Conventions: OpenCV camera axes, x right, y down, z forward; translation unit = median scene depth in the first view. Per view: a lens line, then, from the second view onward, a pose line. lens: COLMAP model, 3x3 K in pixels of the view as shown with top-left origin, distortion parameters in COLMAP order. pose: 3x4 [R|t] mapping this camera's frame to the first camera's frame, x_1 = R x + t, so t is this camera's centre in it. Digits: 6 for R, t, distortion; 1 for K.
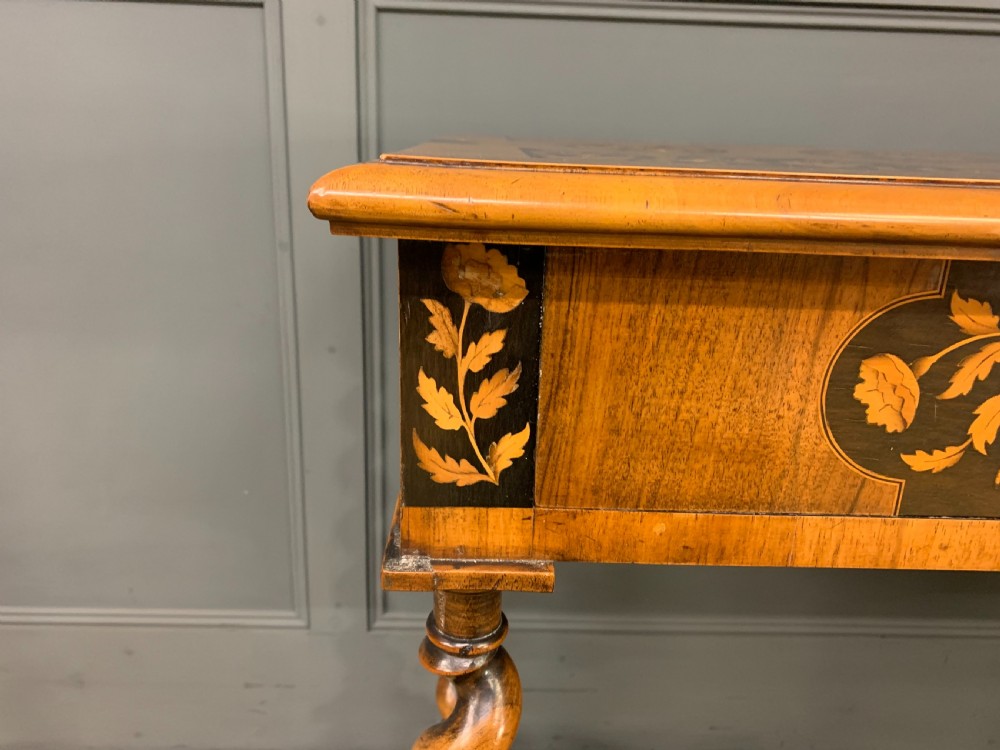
lens RADIAL K [[778.7, 0, 502.3], [0, 778.7, 356.1], [0, 0, 1]] dist [0.076509, -0.117517]
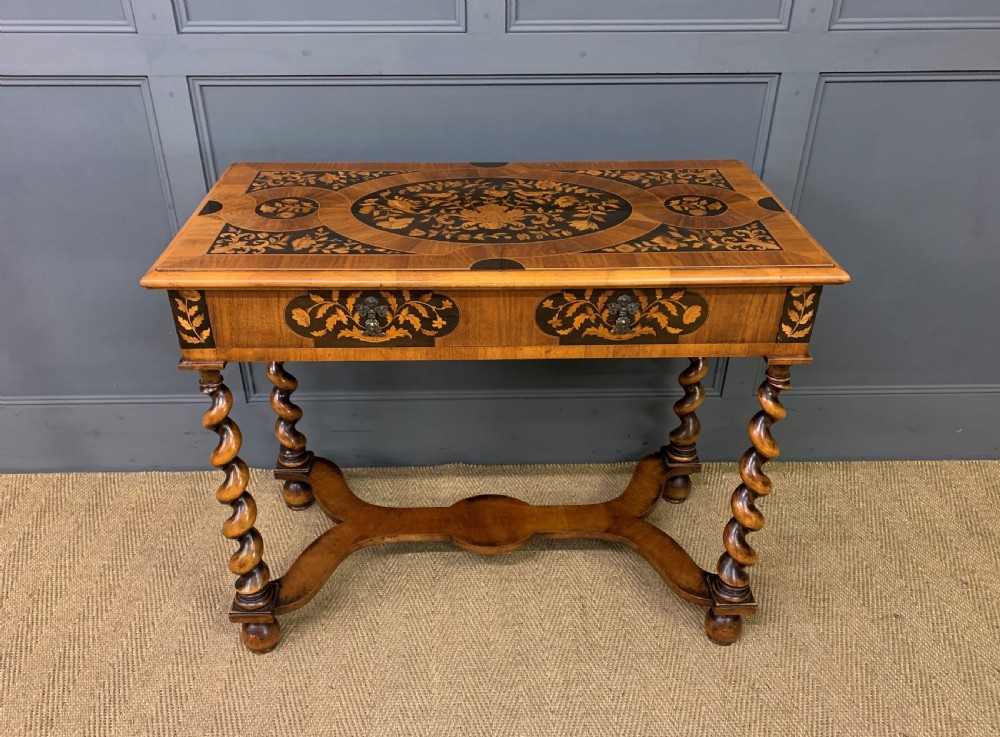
lens RADIAL K [[829.4, 0, 485.1], [0, 829.4, 382.3], [0, 0, 1]] dist [0.110800, -0.148116]
pose [[0.999439, -0.025654, -0.021531, 1.480025], [0.030450, 0.963710, 0.265209, -0.710765], [0.013946, -0.265716, 0.963951, -3.052156]]
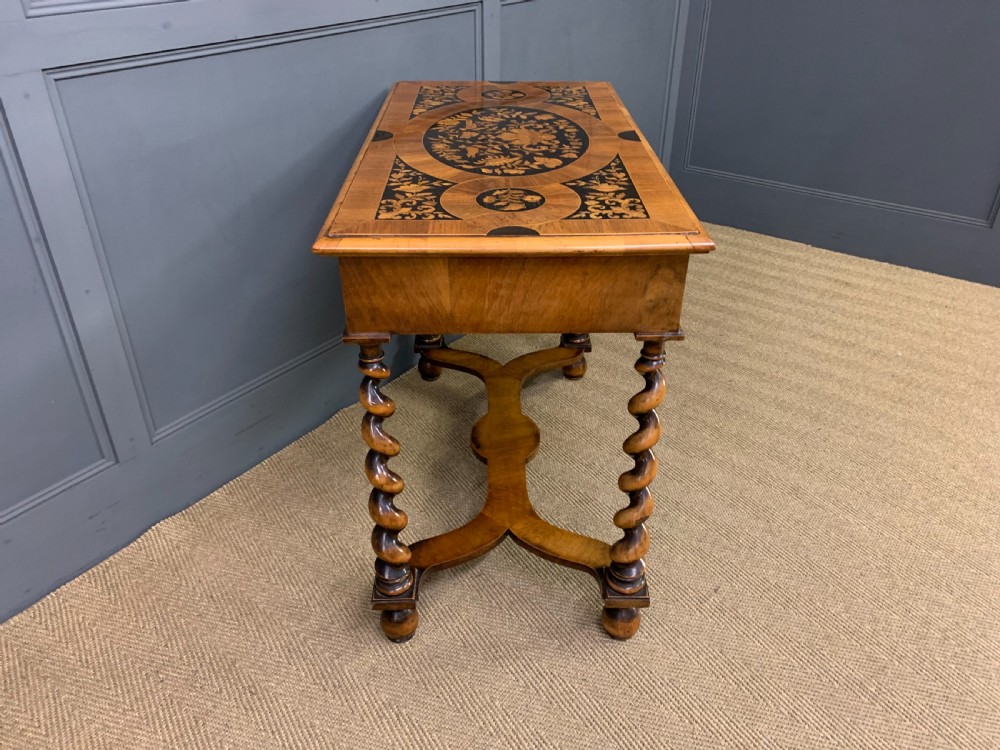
lens RADIAL K [[770.3, 0, 500.0], [0, 770.3, 375.0], [0, 0, 1]] dist [0.114833, -0.183849]
pose [[0.015492, -0.560157, 0.828242, -3.367257], [0.288059, 0.795722, 0.532775, -1.812096], [-0.957487, 0.230329, 0.173686, 1.268713]]
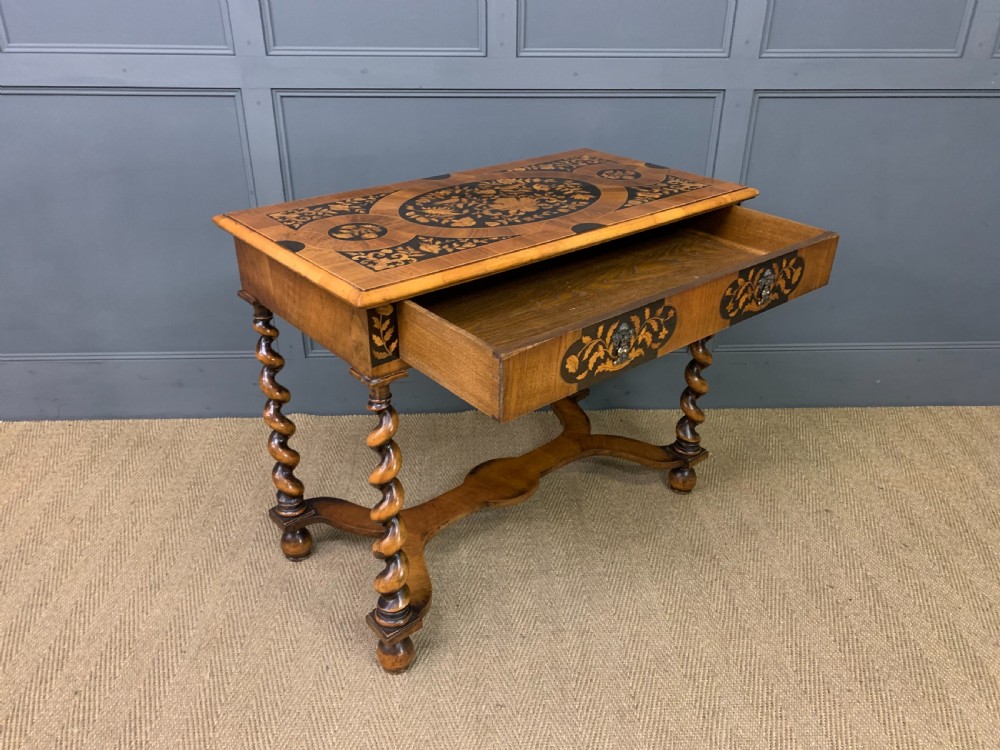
lens RADIAL K [[770.3, 0, 500.0], [0, 770.3, 375.0], [0, 0, 1]] dist [0.114833, -0.183849]
pose [[0.781988, -0.316689, 0.536846, -1.777214], [0.195023, 0.942375, 0.271836, -0.729281], [-0.591998, -0.107876, 0.798687, -2.579260]]
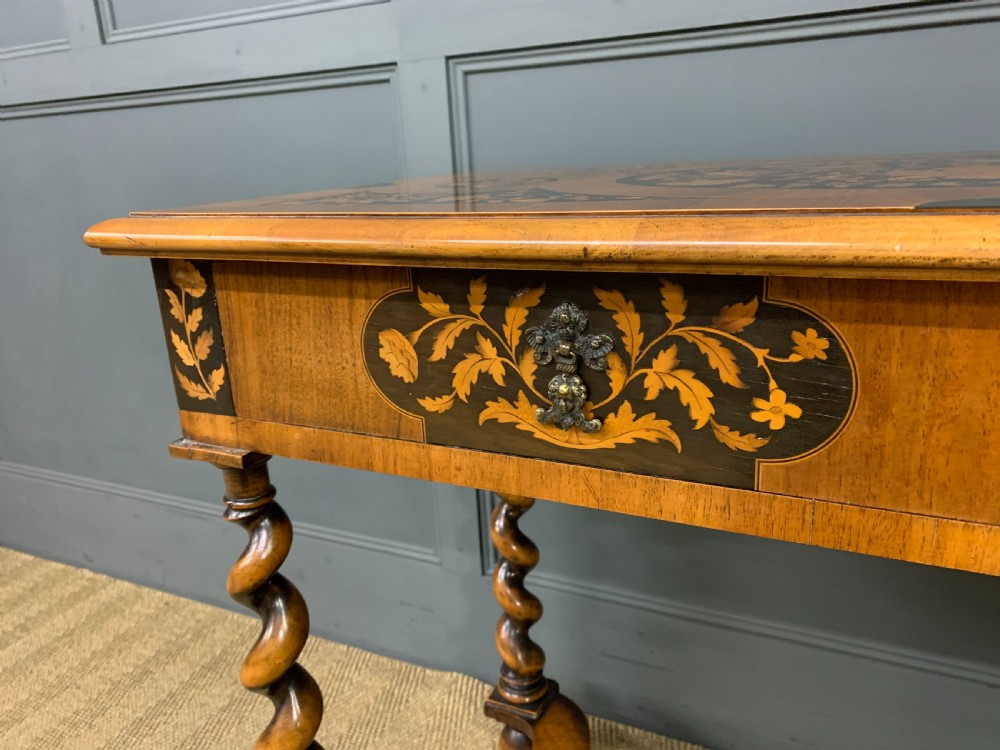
lens RADIAL K [[770.3, 0, 500.0], [0, 770.3, 375.0], [0, 0, 1]] dist [0.114833, -0.183849]
pose [[0.880610, 0.055042, -0.470634, 1.354210], [-0.053812, 0.998422, 0.016081, 0.050518], [0.470776, 0.011165, 0.882182, -0.205278]]
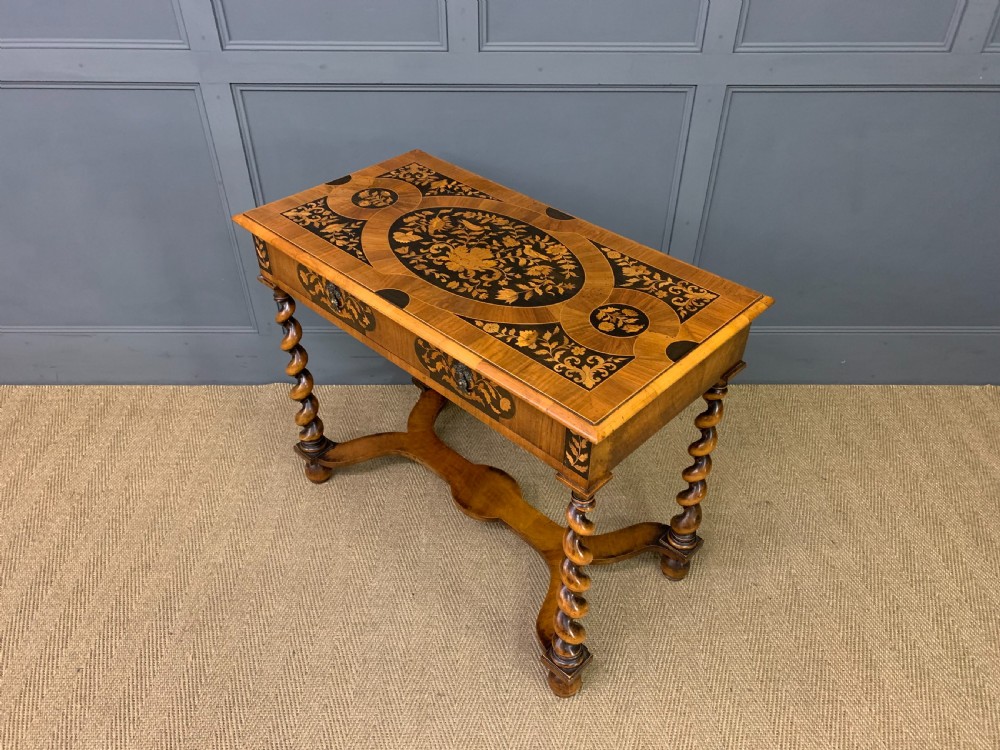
lens RADIAL K [[770.3, 0, 500.0], [0, 770.3, 375.0], [0, 0, 1]] dist [0.114833, -0.183849]
pose [[0.699245, 0.420119, -0.578409, 4.874893], [-0.186702, 0.888337, 0.419524, -1.881472], [0.690071, -0.185360, 0.699602, -1.979753]]
